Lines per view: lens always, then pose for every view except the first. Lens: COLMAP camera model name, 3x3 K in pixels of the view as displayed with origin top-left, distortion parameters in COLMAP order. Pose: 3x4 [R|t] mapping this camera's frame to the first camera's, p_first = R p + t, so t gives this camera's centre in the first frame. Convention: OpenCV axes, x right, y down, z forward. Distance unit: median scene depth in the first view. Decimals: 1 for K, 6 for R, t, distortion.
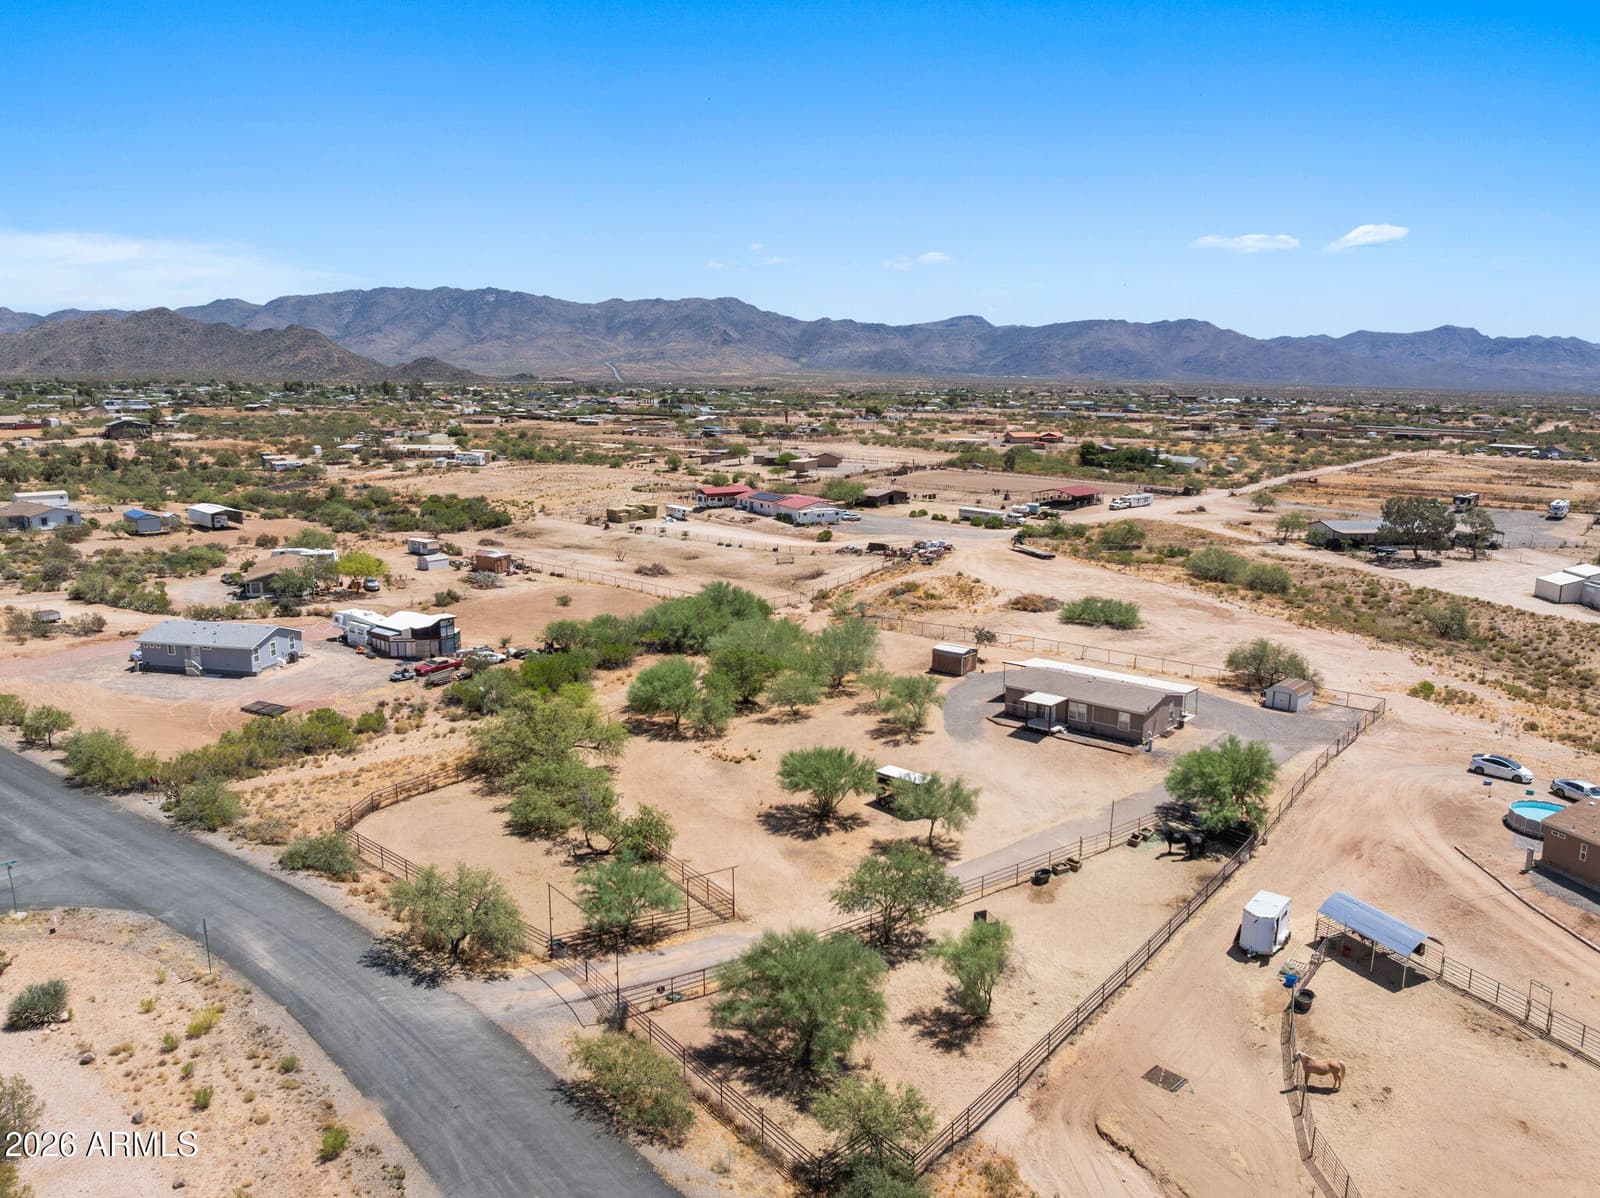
lens RADIAL K [[1119.5, 0, 800.0], [0, 1119.5, 599.0], [0, 0, 1]] dist [-0.033614, -0.002883]
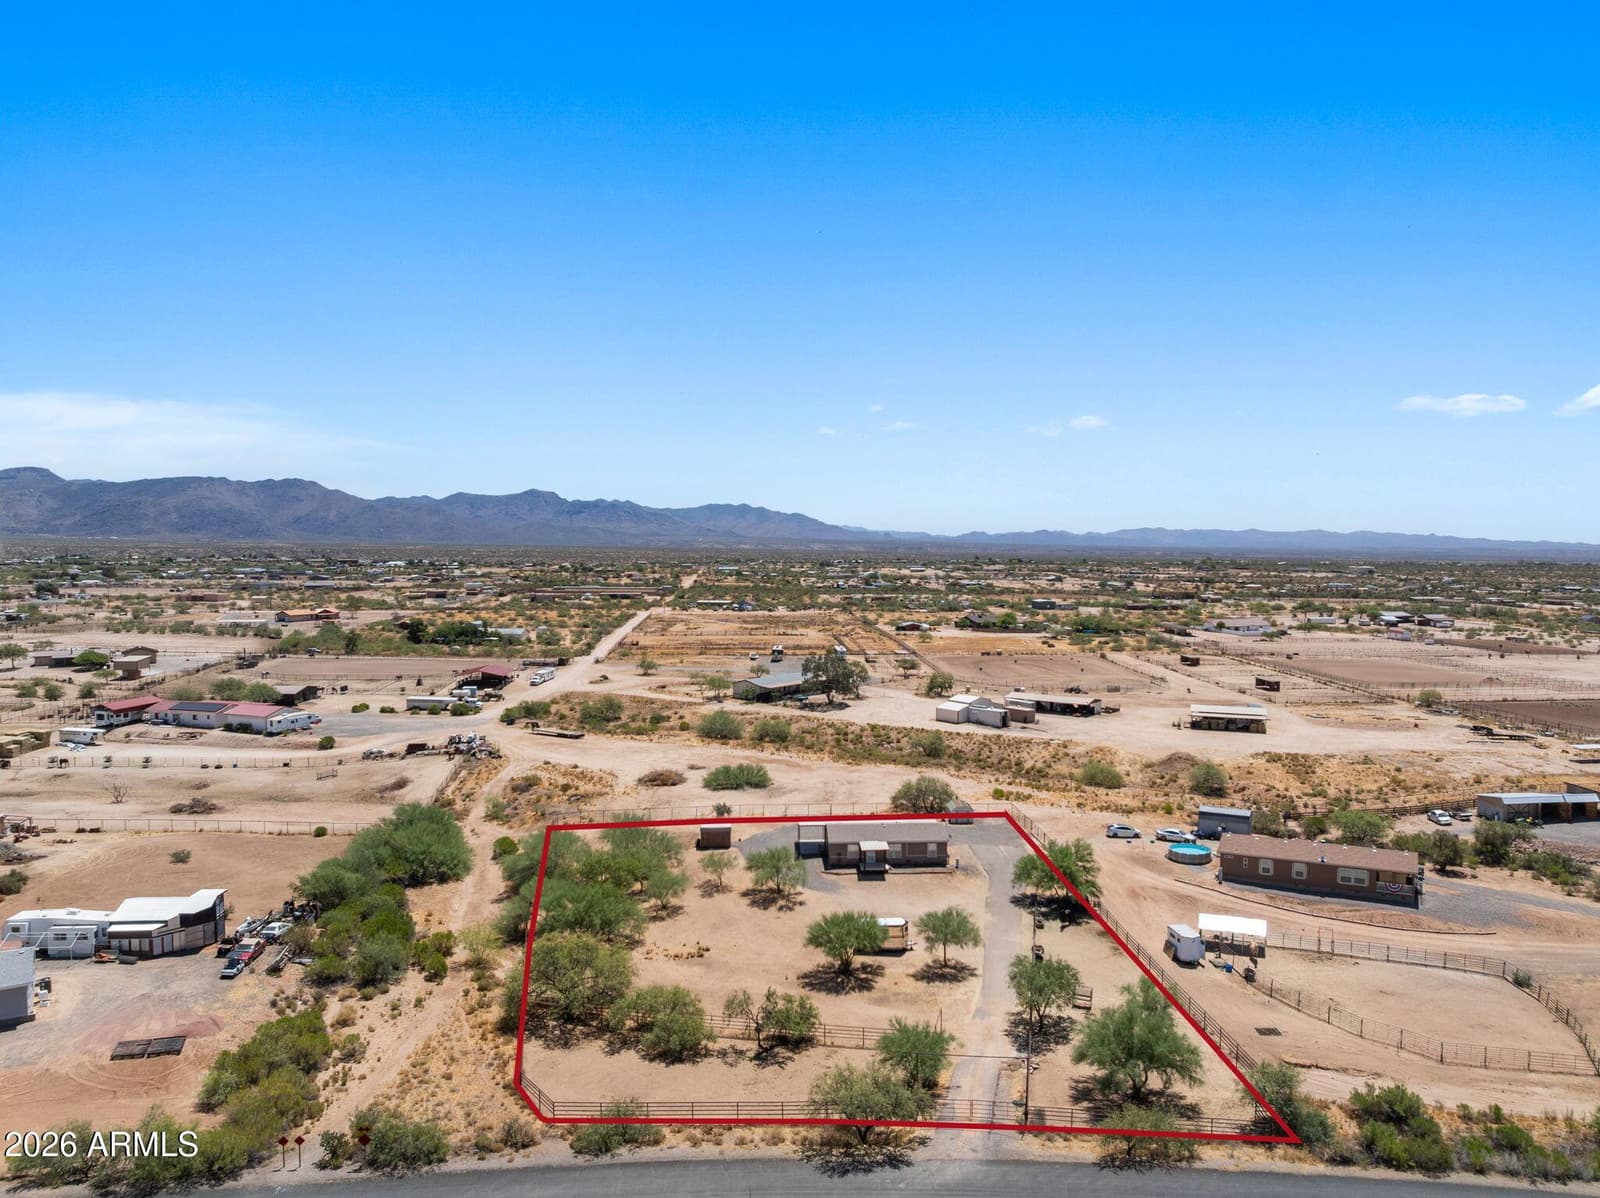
lens RADIAL K [[1128.1, 0, 800.0], [0, 1128.1, 599.0], [0, 0, 1]] dist [-0.035115, -0.005435]
pose [[0.724787, -0.038906, 0.687873, -0.369177], [0.134406, 0.987206, -0.085783, -0.046378], [-0.675736, 0.154629, 0.720744, 0.044193]]
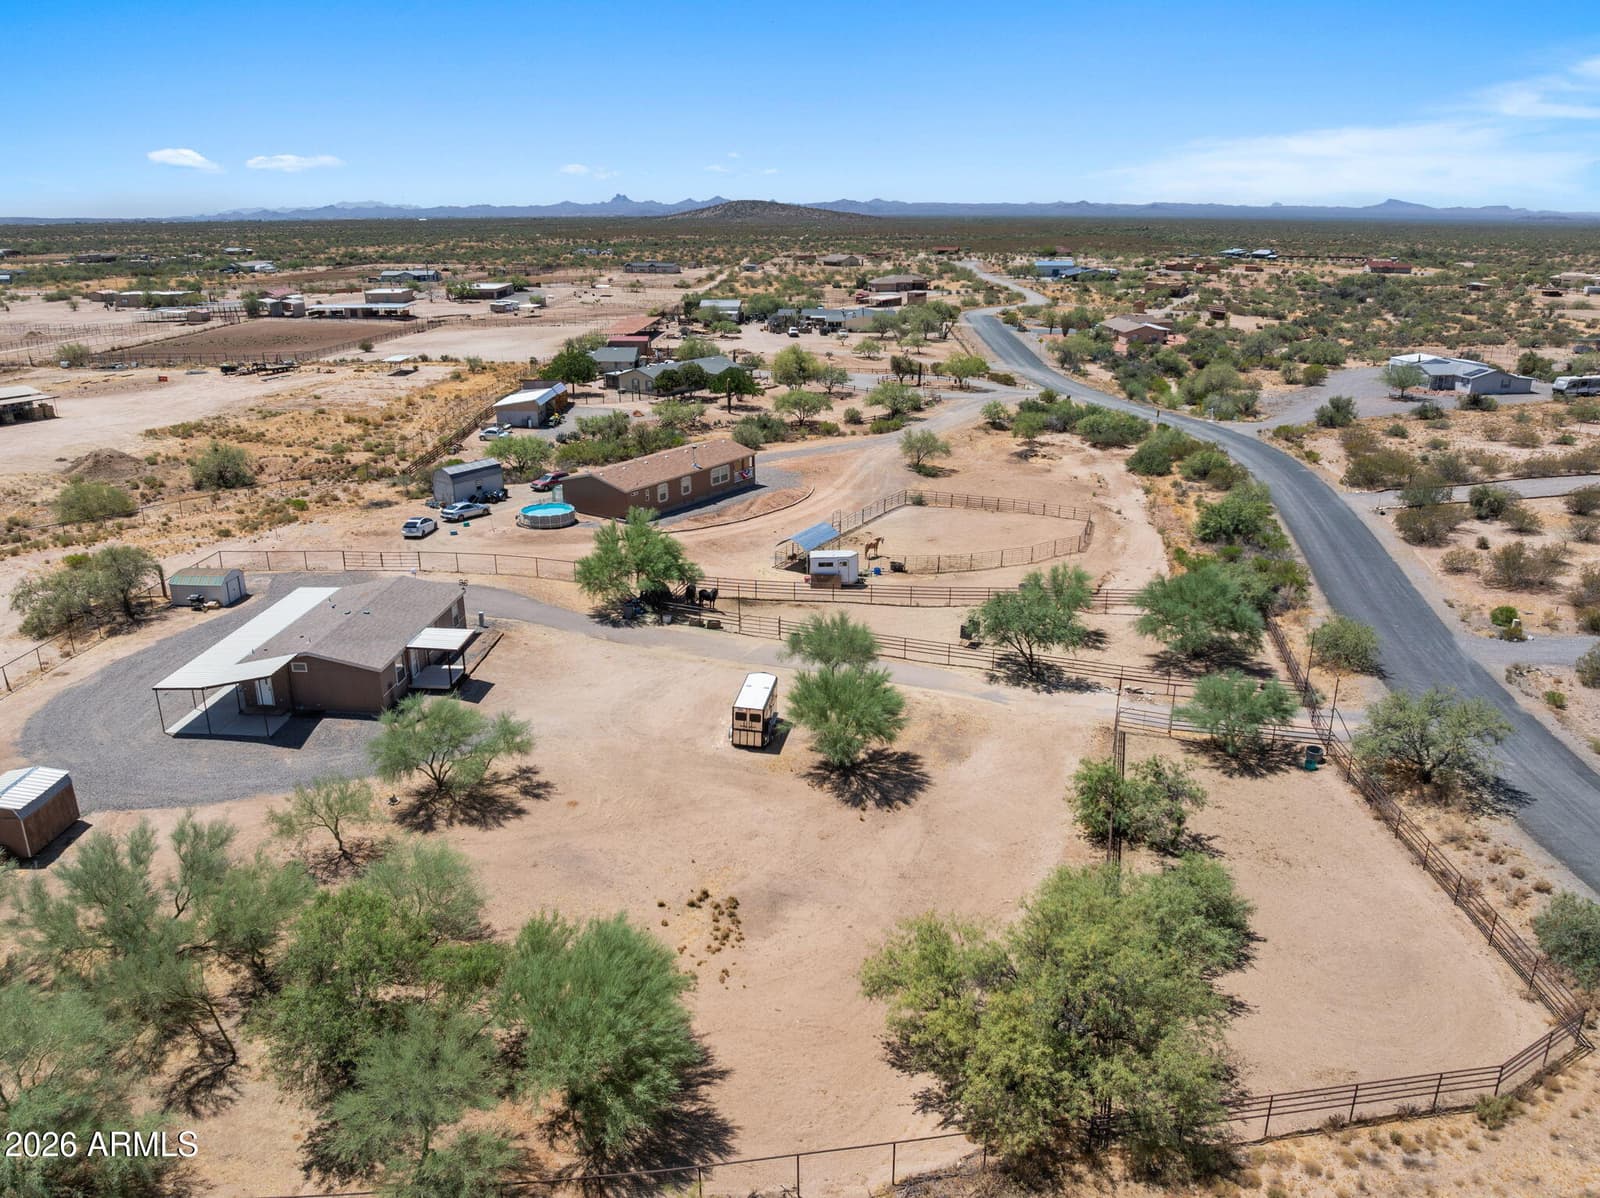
lens RADIAL K [[1129.9, 0, 828.3], [0, 1129.9, 599.3], [0, 0, 1]] dist [-0.003904, -0.001503]
pose [[-0.629044, -0.259340, 0.732834, -0.214705], [0.138820, 0.890081, 0.434147, -0.099080], [-0.764874, 0.374830, -0.523899, 0.600519]]
